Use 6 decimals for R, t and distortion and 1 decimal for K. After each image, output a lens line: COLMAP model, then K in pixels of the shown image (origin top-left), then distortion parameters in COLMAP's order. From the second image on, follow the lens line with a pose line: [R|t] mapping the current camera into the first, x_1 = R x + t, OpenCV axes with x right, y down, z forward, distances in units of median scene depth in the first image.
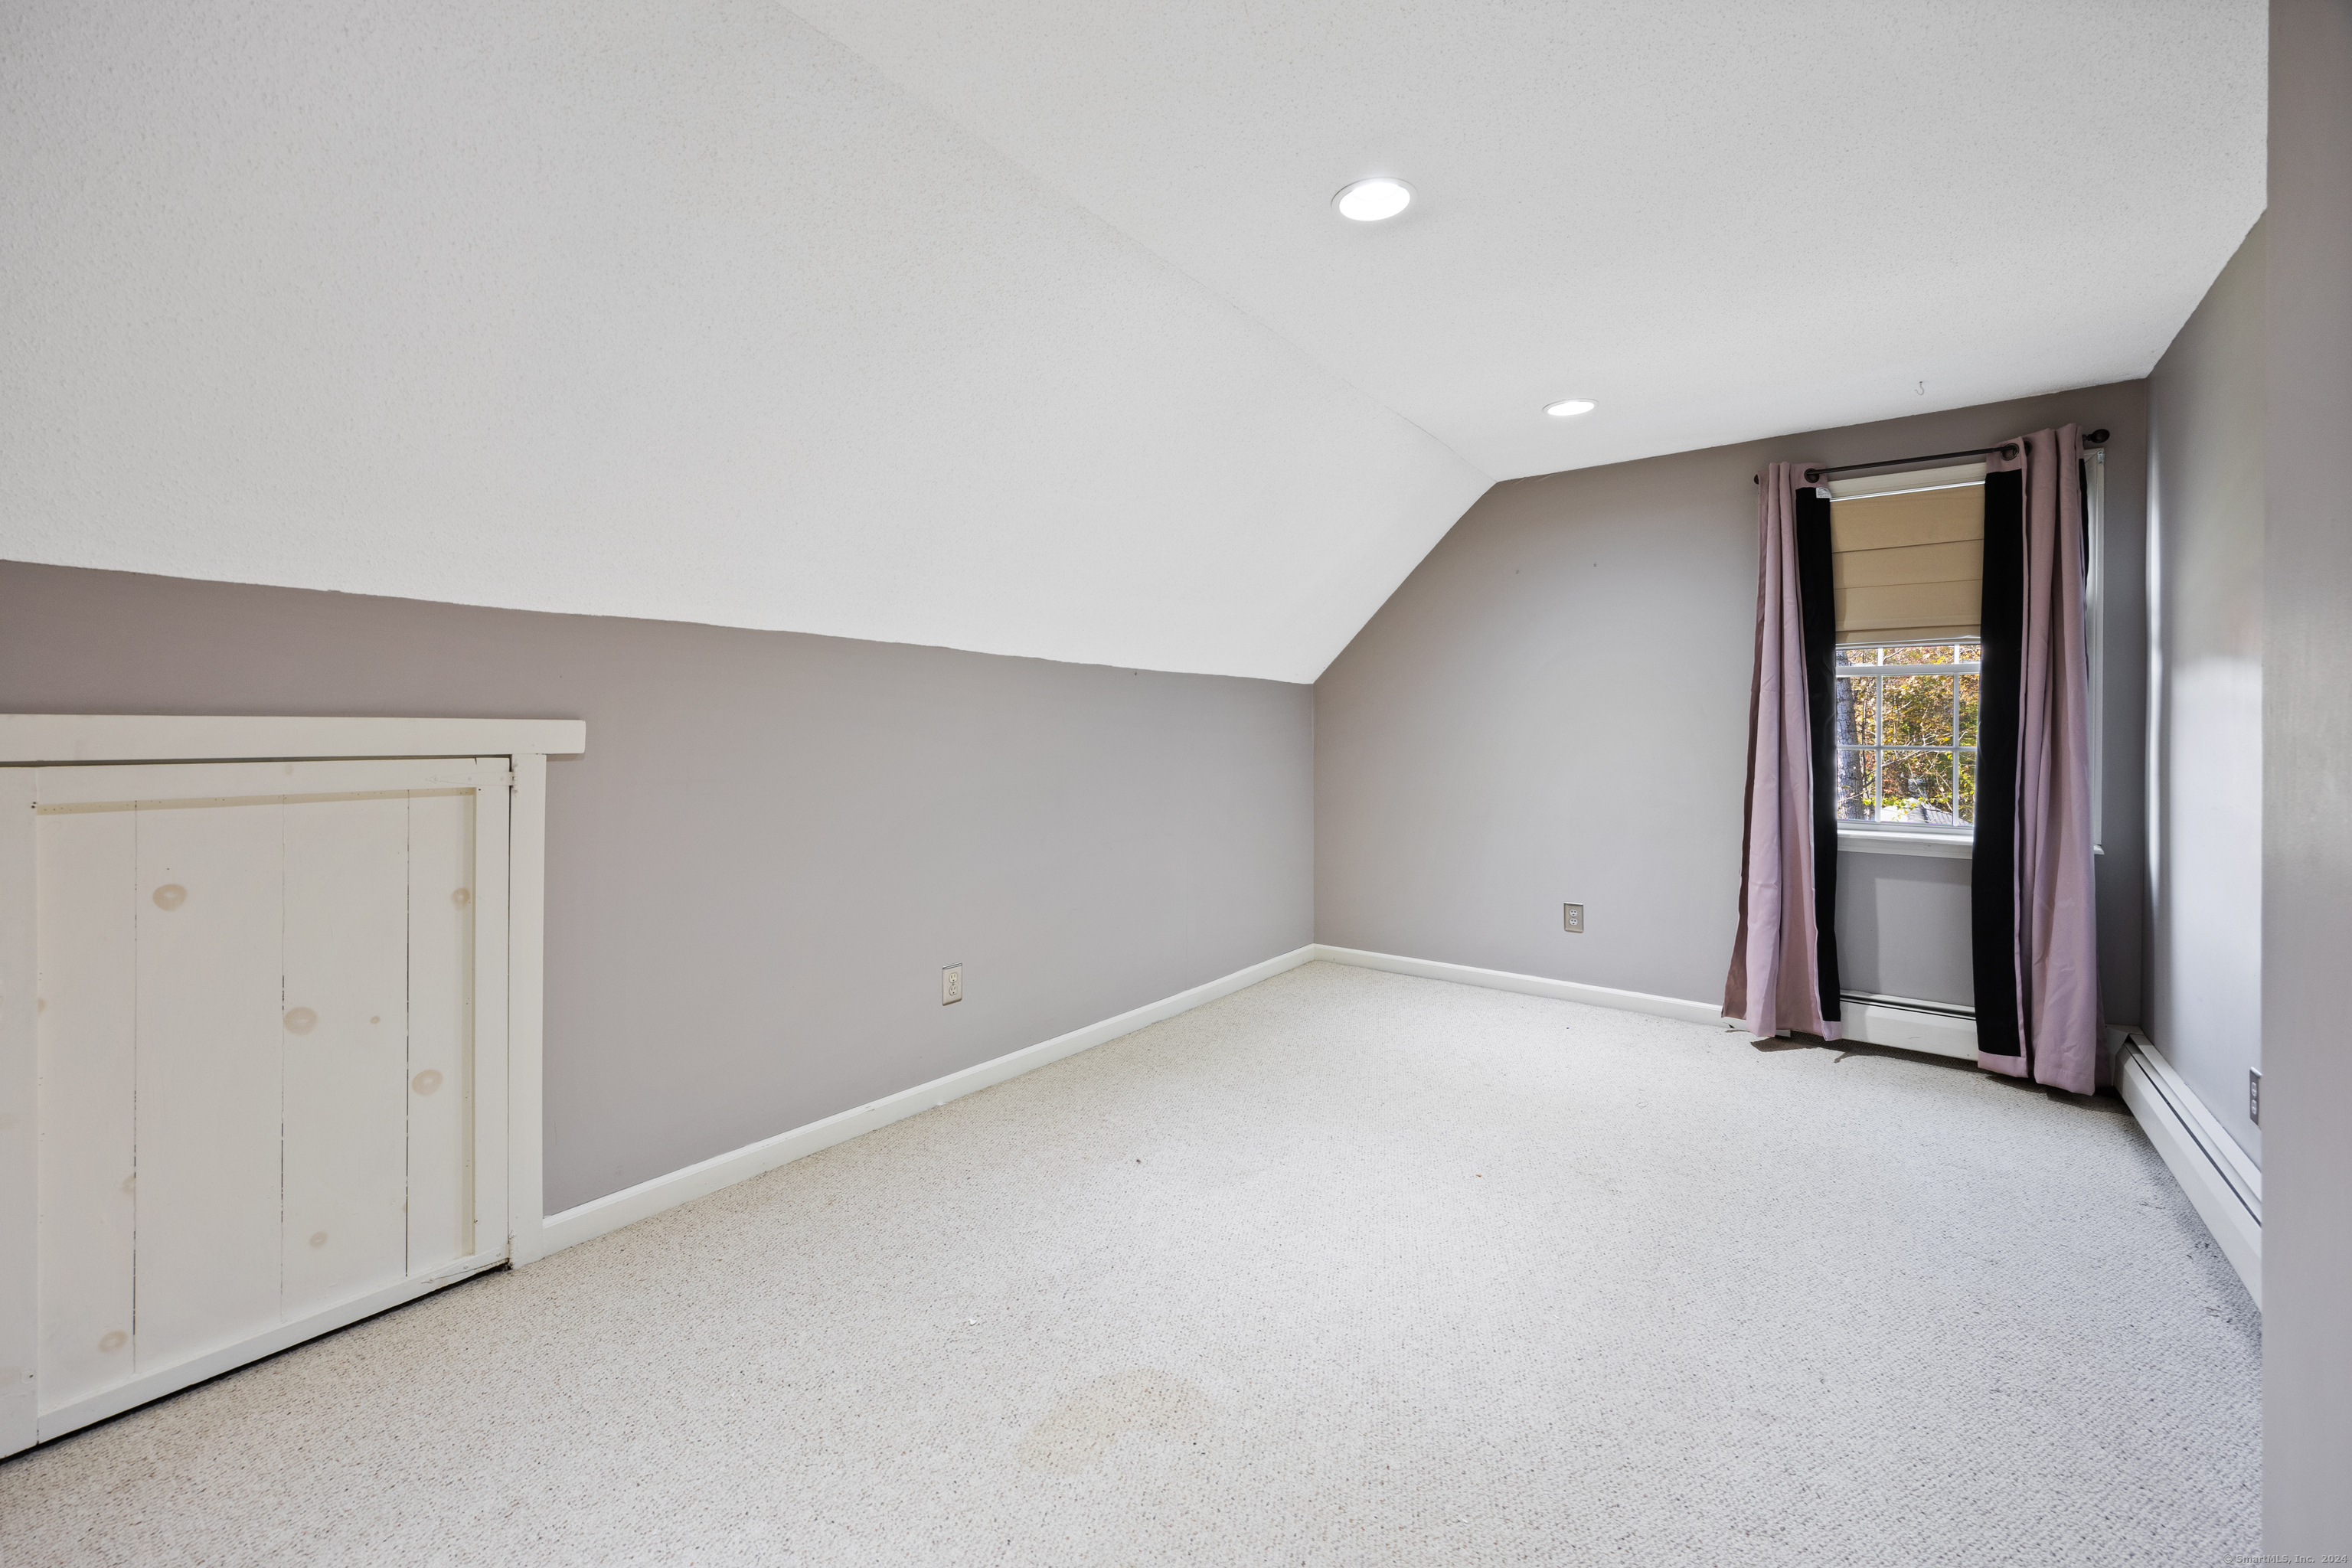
lens RADIAL K [[923.3, 0, 1164.3], [0, 923.3, 749.1], [0, 0, 1]] dist [-0.000346, 0.000085]
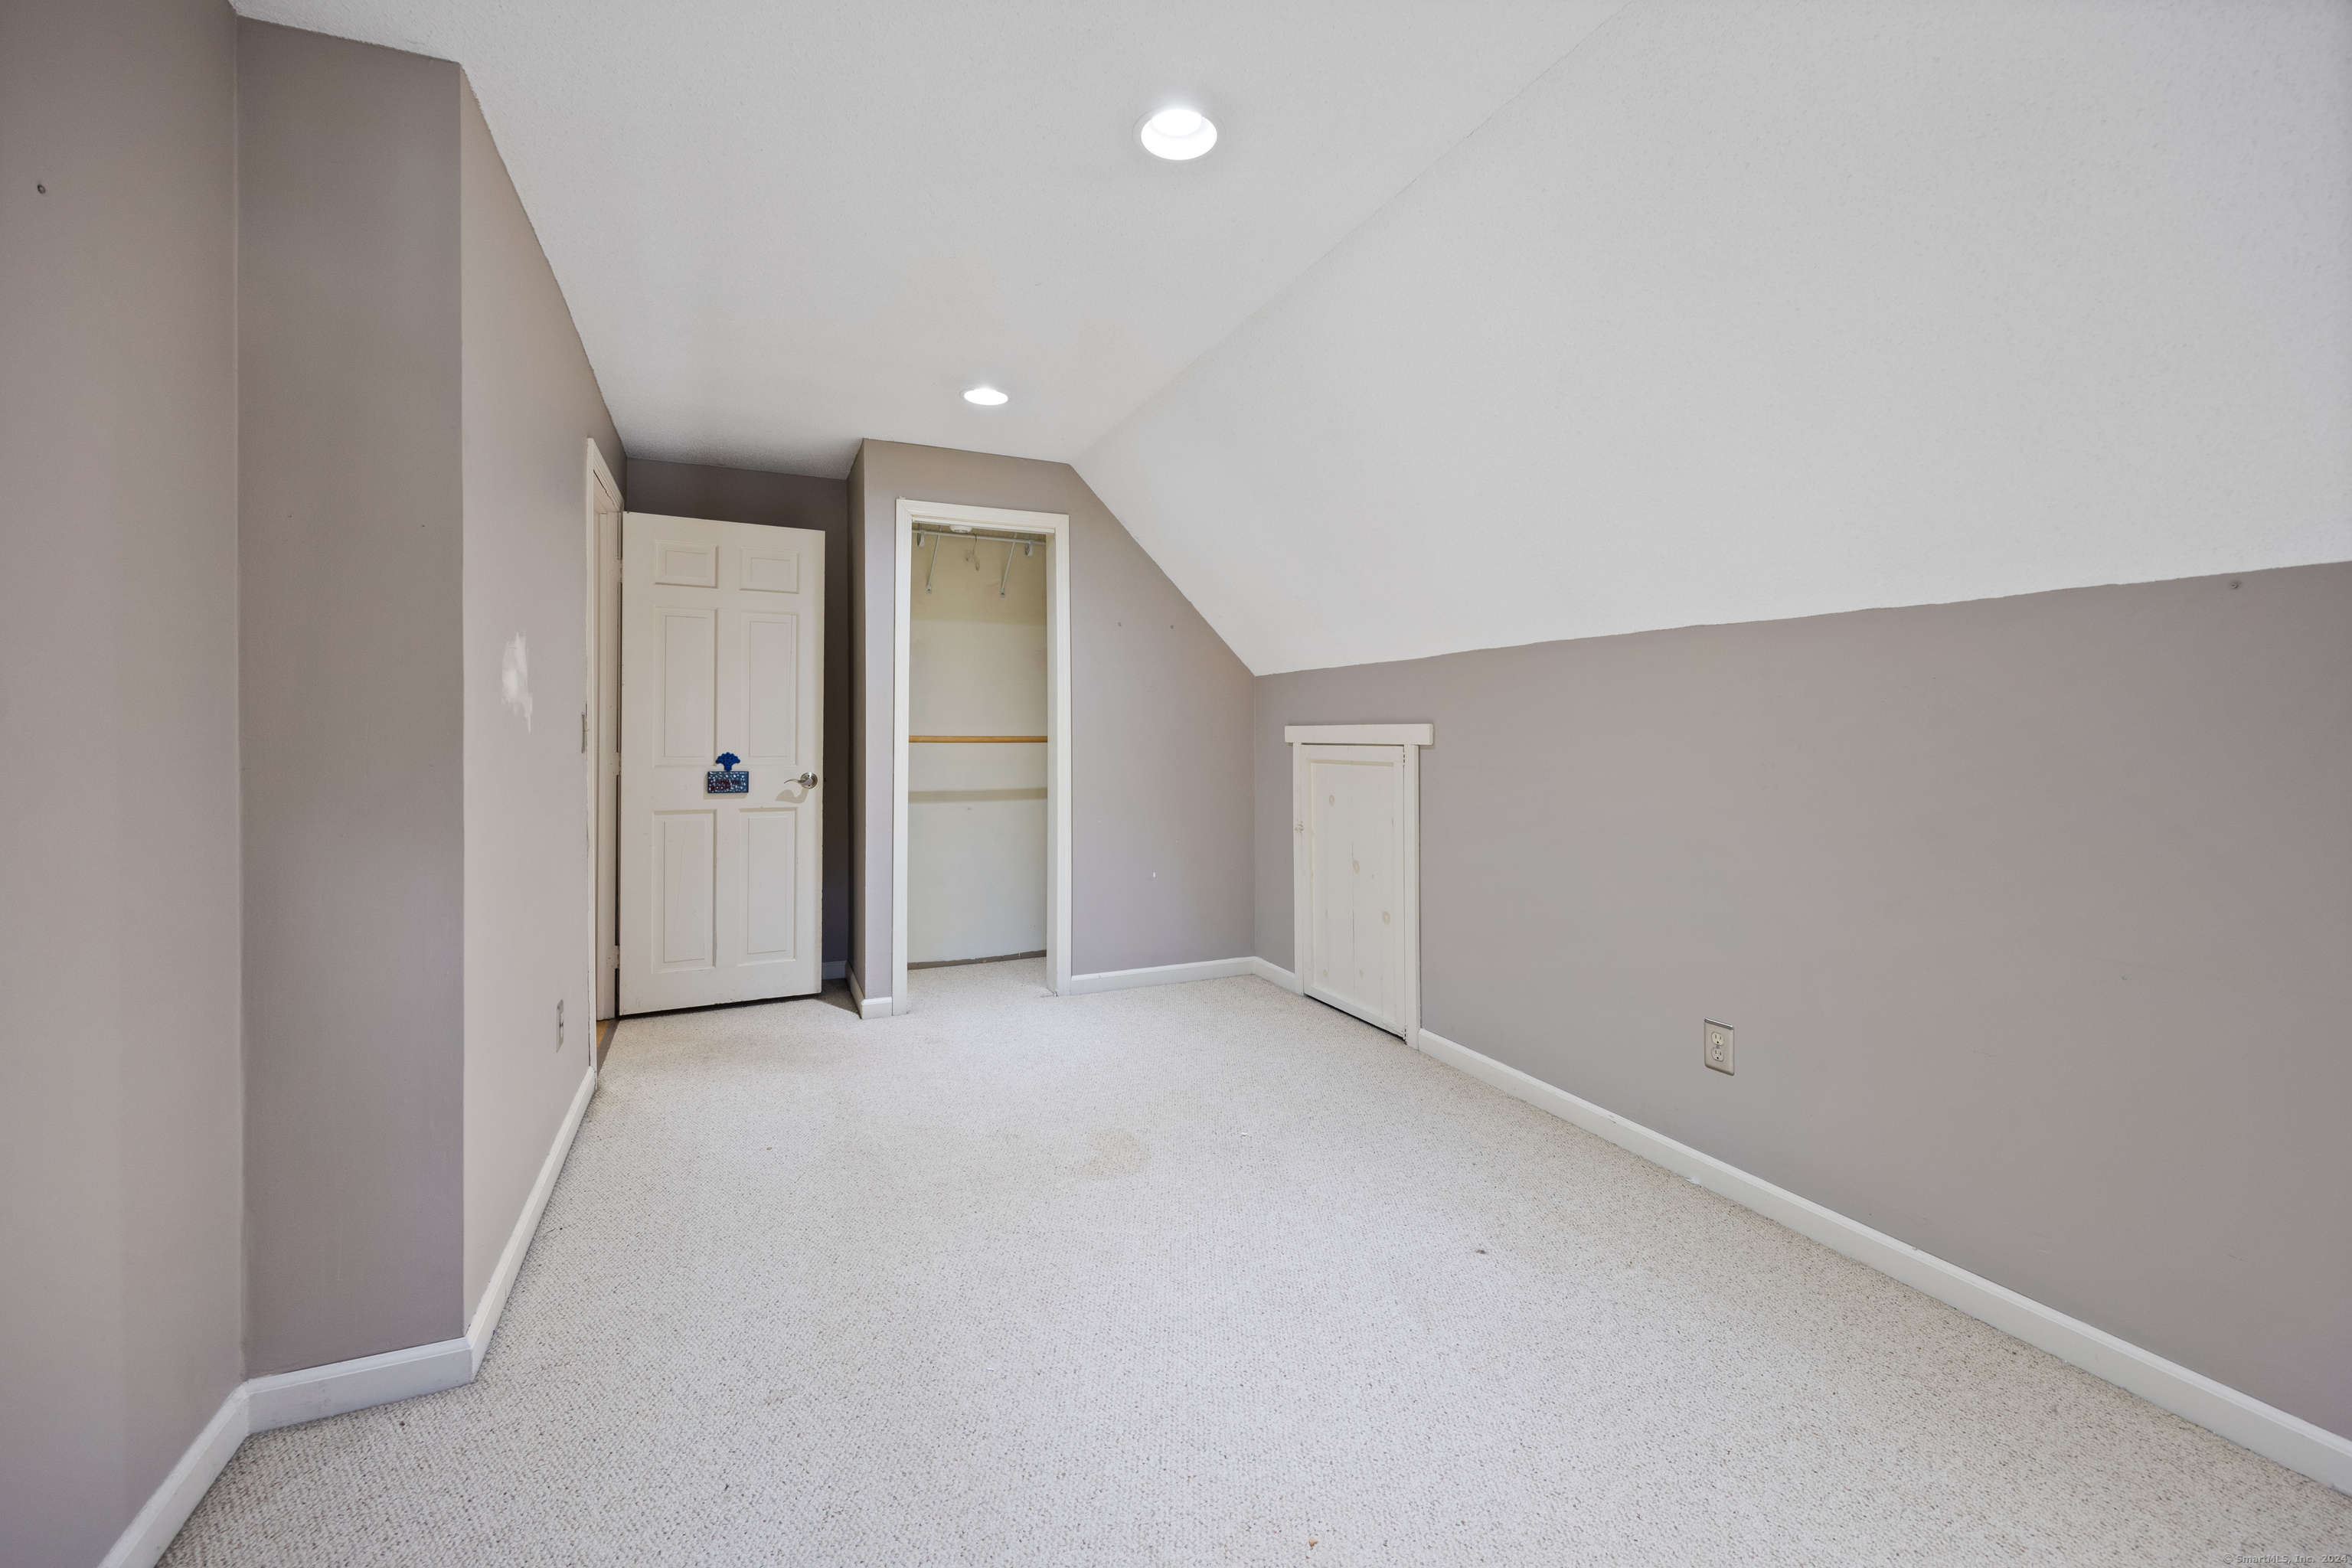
lens RADIAL K [[923.3, 0, 1164.3], [0, 923.3, 749.1], [0, 0, 1]] dist [-0.000346, 0.000085]
pose [[-0.464049, 0.012431, -0.885722, 0.969558], [-0.012855, 0.999702, 0.020766, -0.014523], [0.885716, 0.021022, -0.463751, 1.324835]]
